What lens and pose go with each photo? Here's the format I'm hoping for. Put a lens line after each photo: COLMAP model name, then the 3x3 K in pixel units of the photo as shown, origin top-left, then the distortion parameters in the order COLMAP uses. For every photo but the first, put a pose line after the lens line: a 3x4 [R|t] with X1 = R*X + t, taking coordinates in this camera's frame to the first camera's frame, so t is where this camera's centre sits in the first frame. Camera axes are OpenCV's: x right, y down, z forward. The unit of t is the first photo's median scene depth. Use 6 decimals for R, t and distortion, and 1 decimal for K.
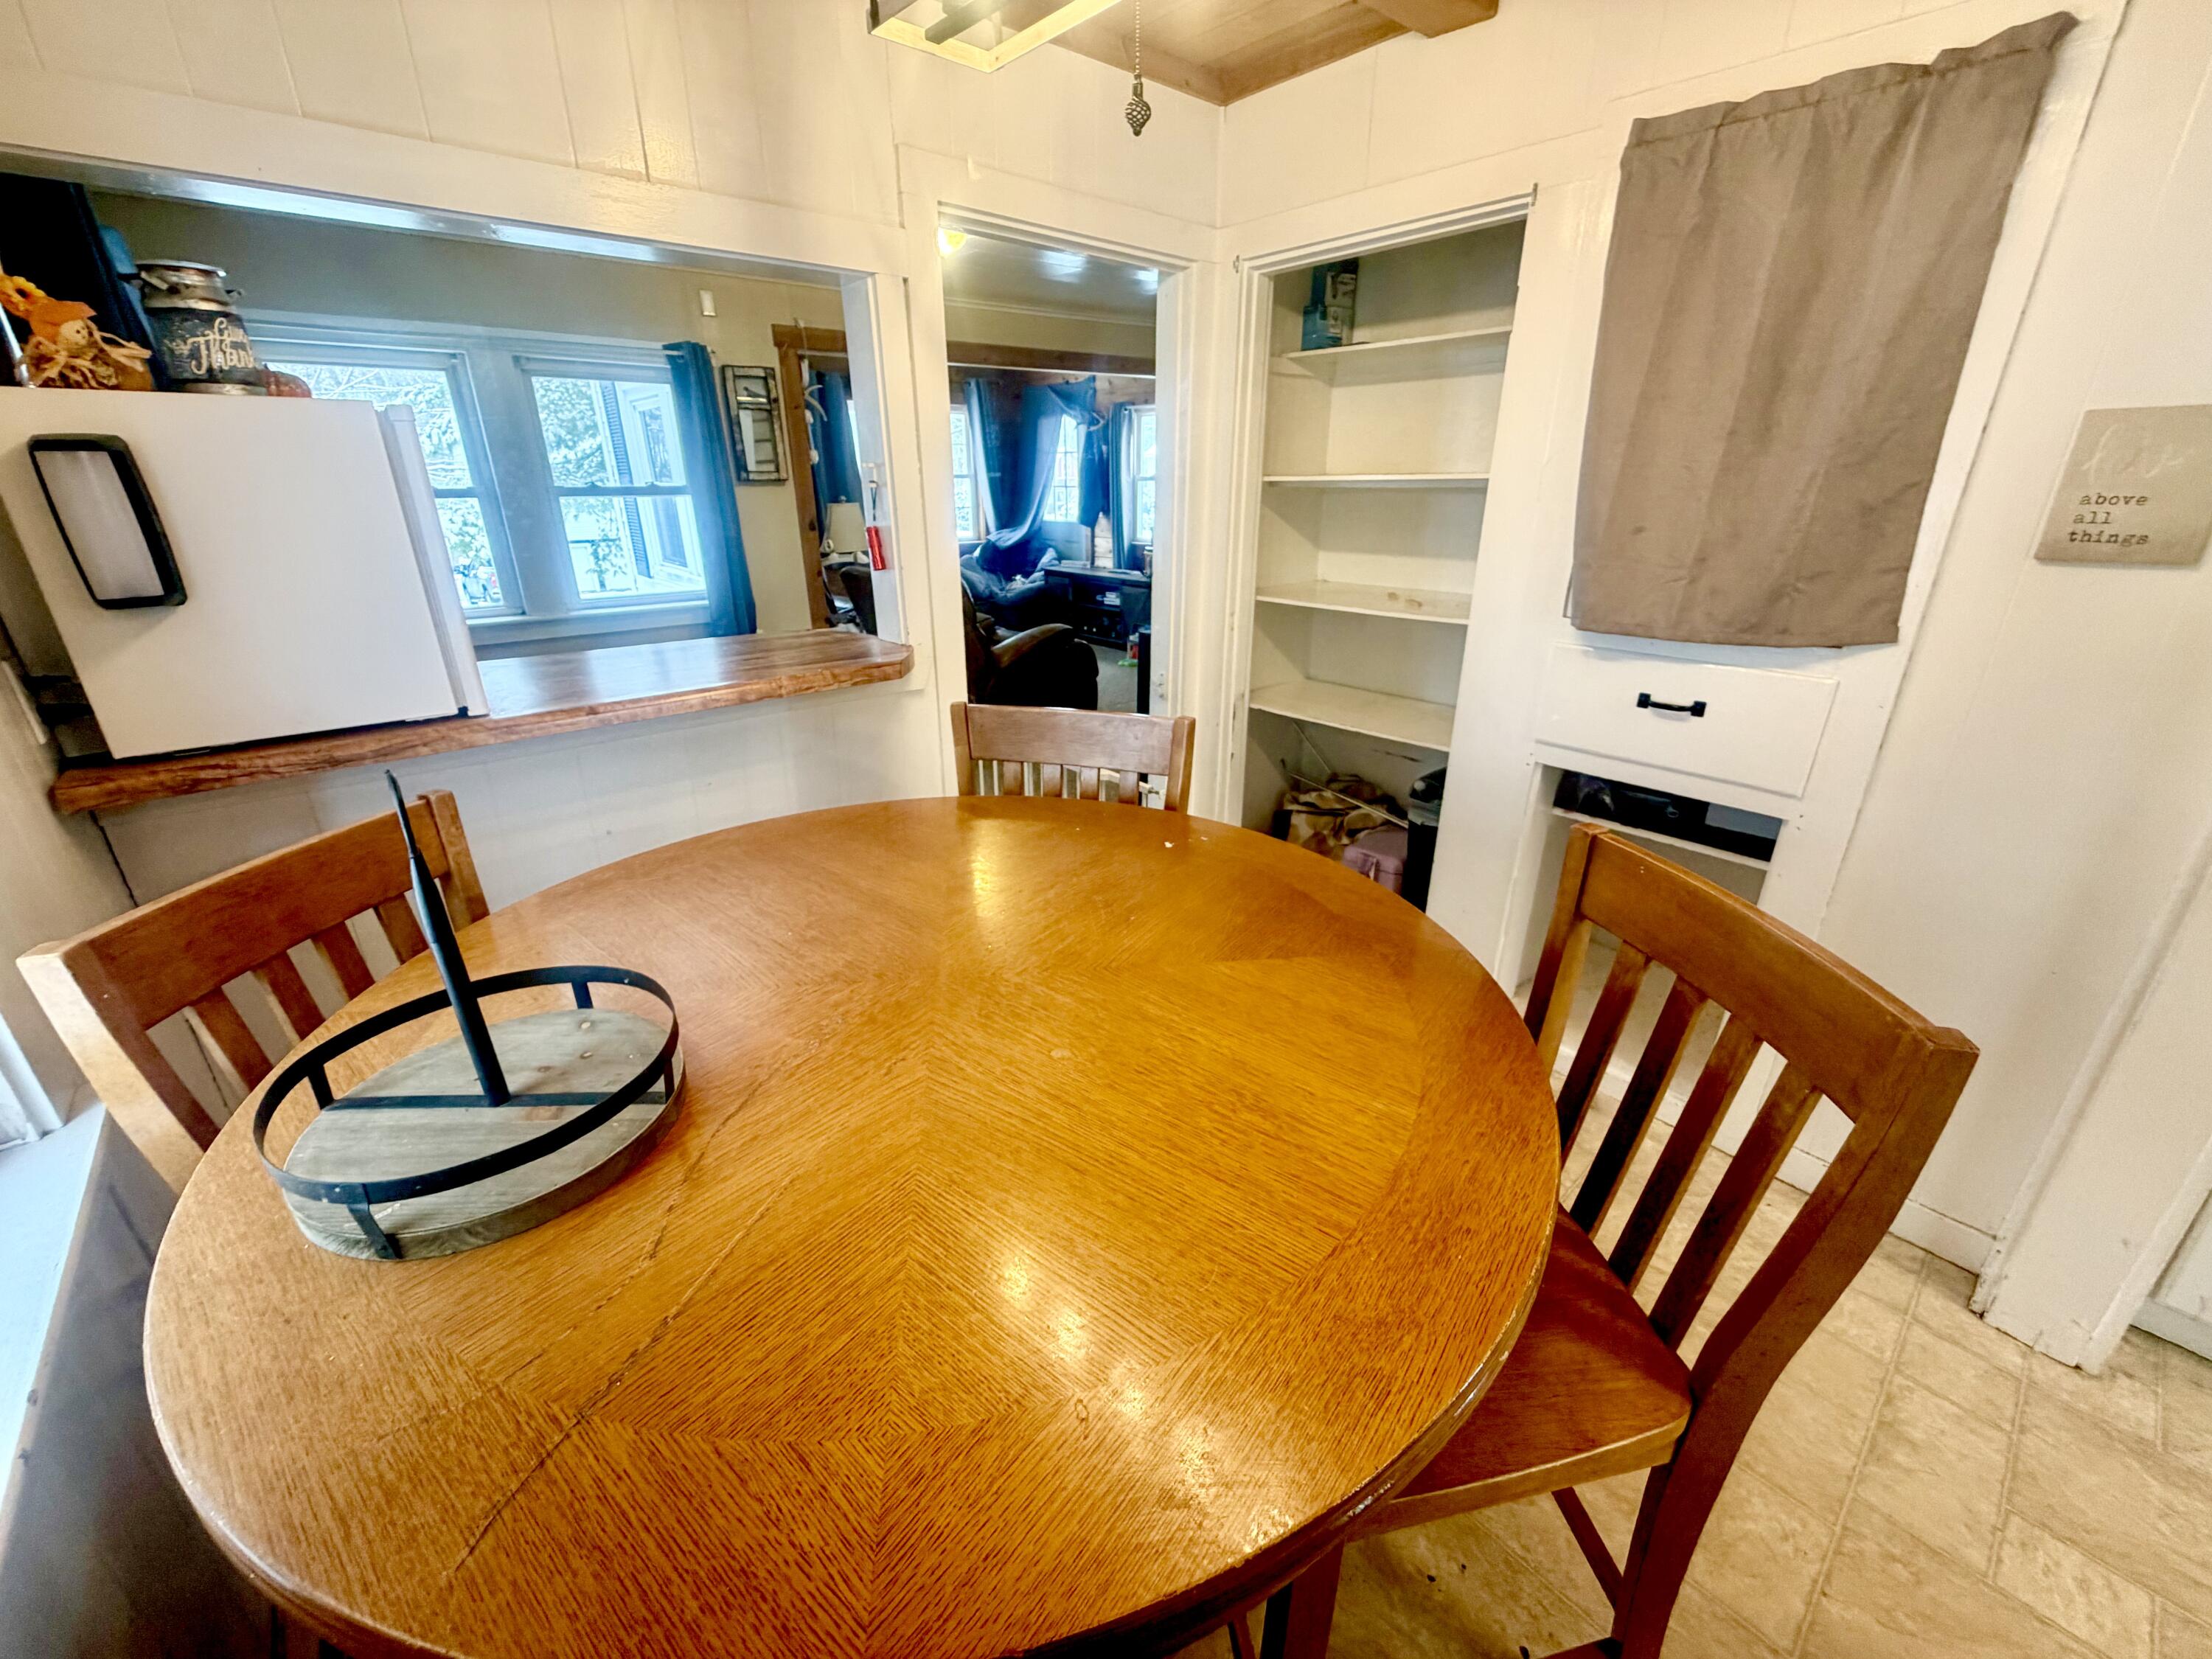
lens RADIAL K [[882.1, 0, 1100.8], [0, 882.1, 831.0], [0, 0, 1]] dist [0.000140, 0.000053]
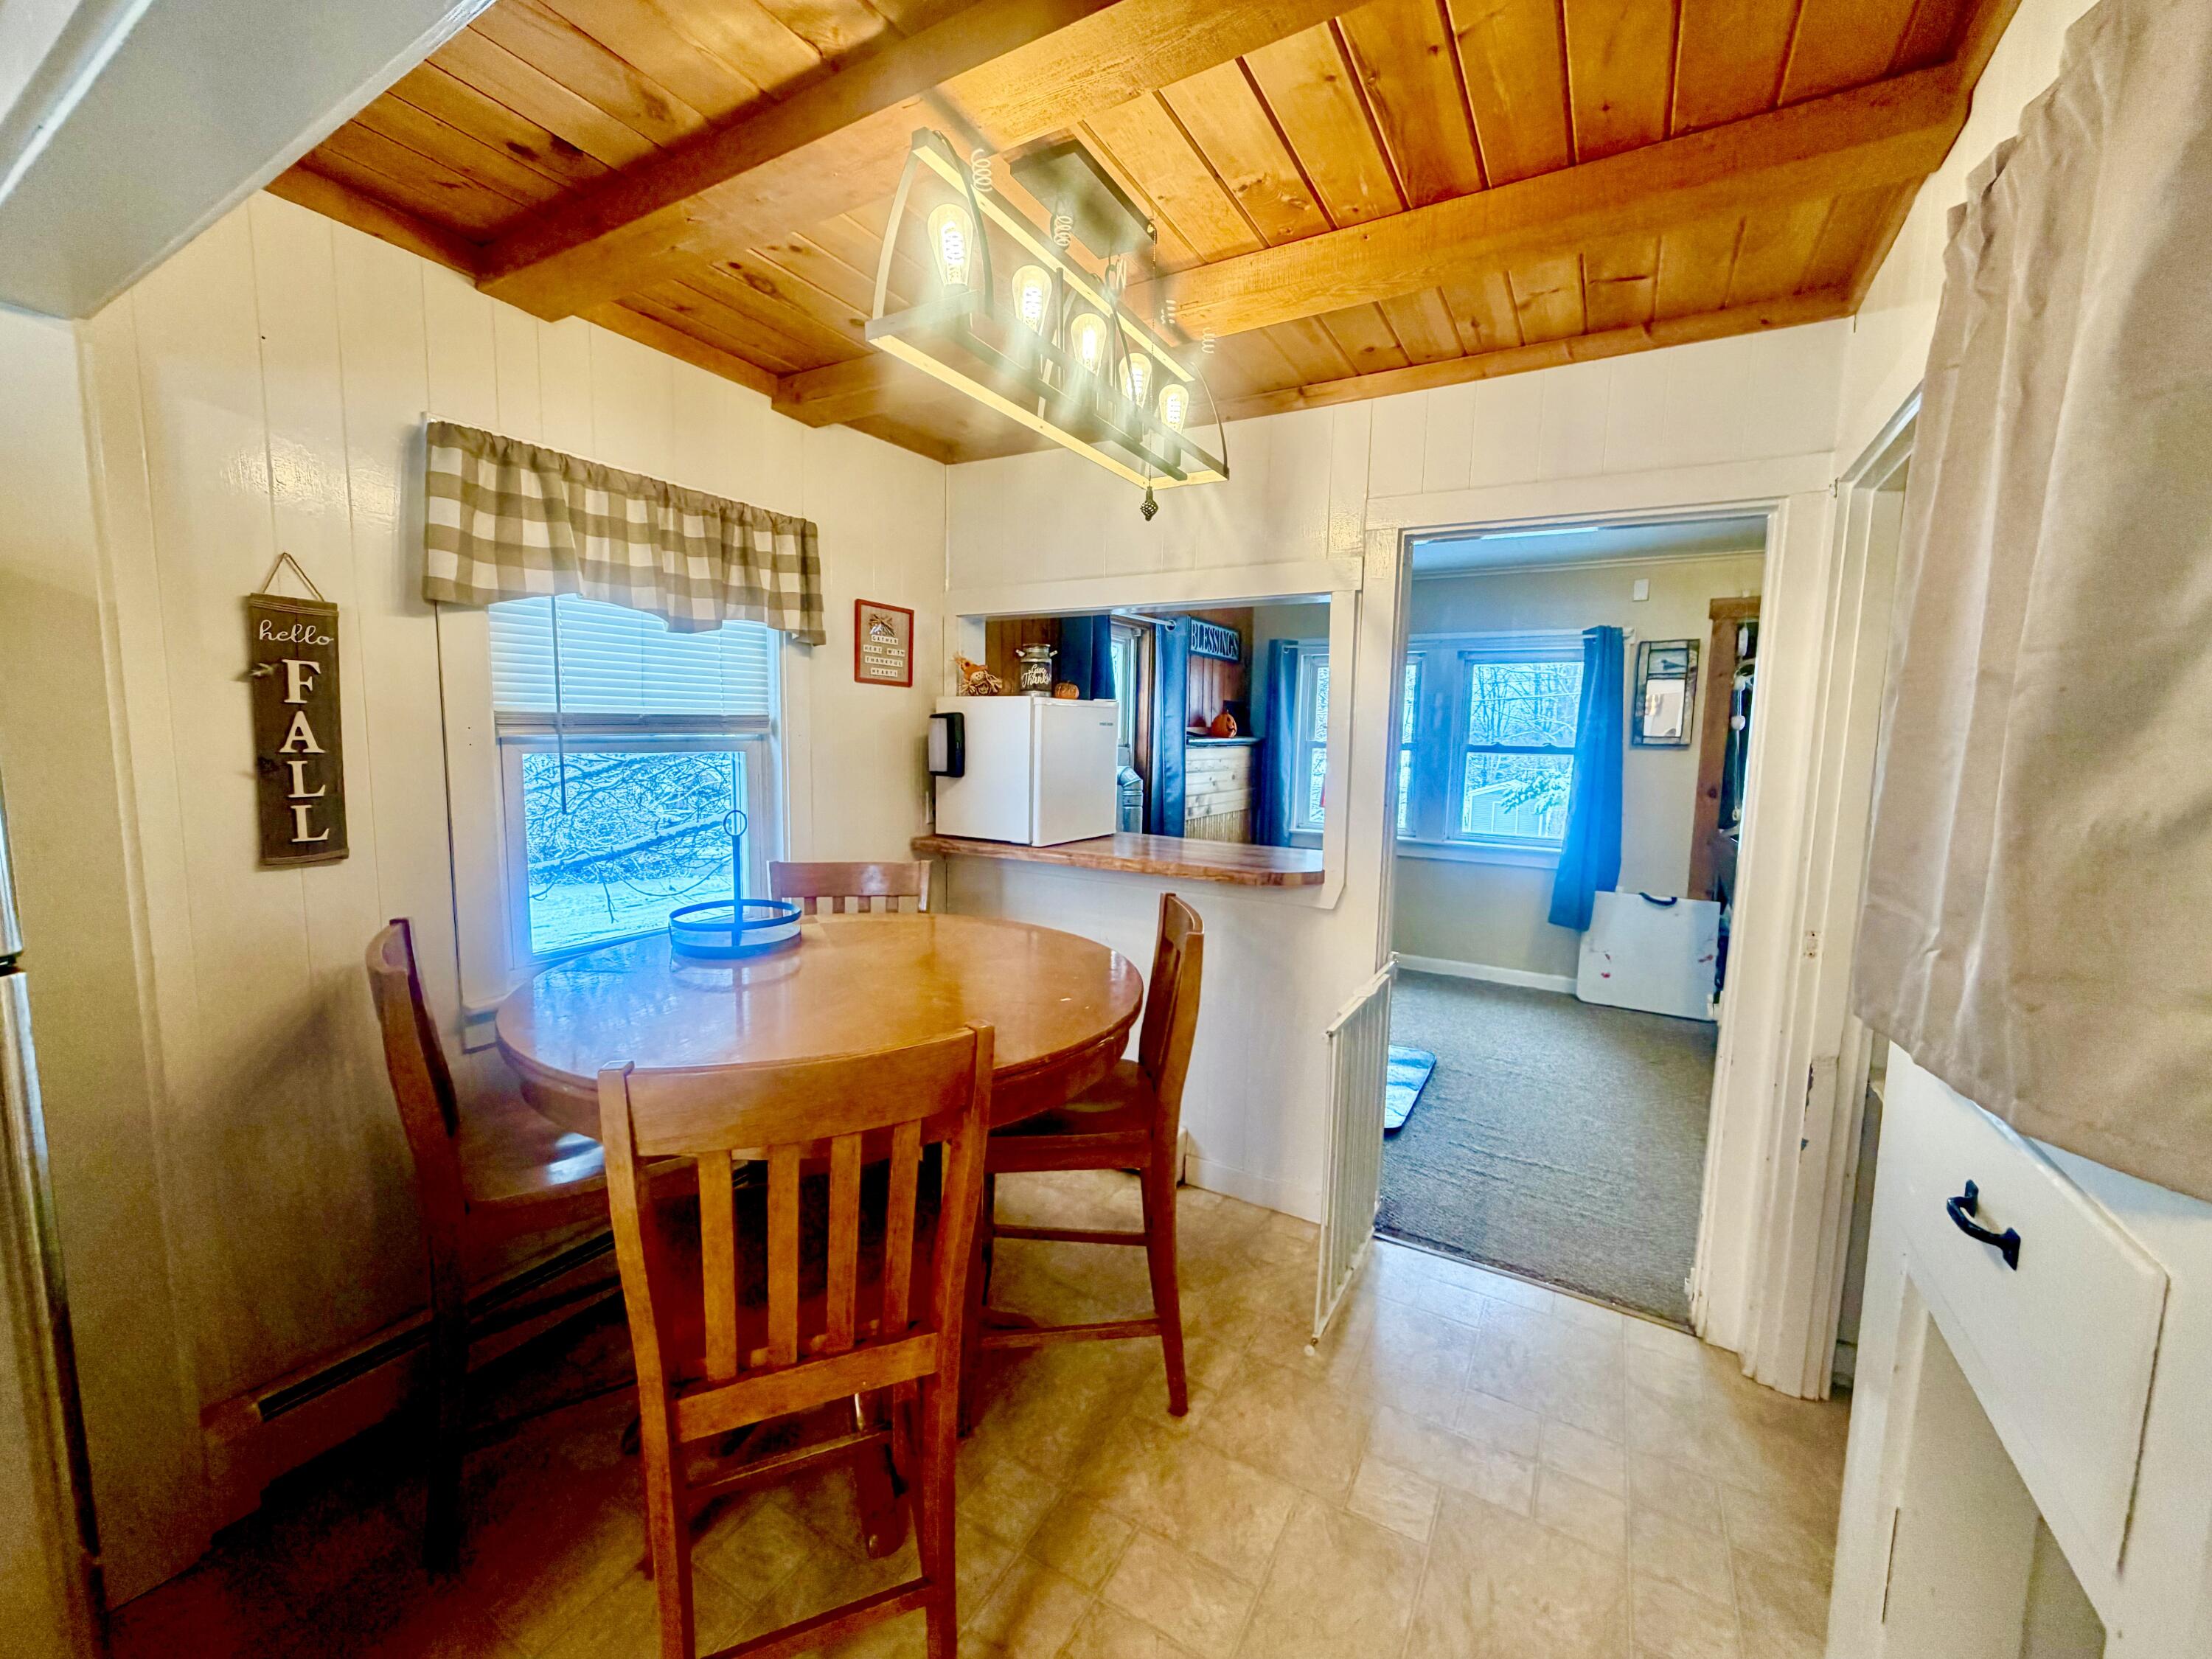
lens RADIAL K [[882.1, 0, 1096.1], [0, 882.1, 827.5], [0, 0, 1]] dist [0.000140, 0.000053]
pose [[0.311863, 0.111386, -0.943575, 0.330333], [-0.373175, 0.927658, -0.013832, -0.055812], [0.873775, 0.356432, 0.330869, 0.138609]]
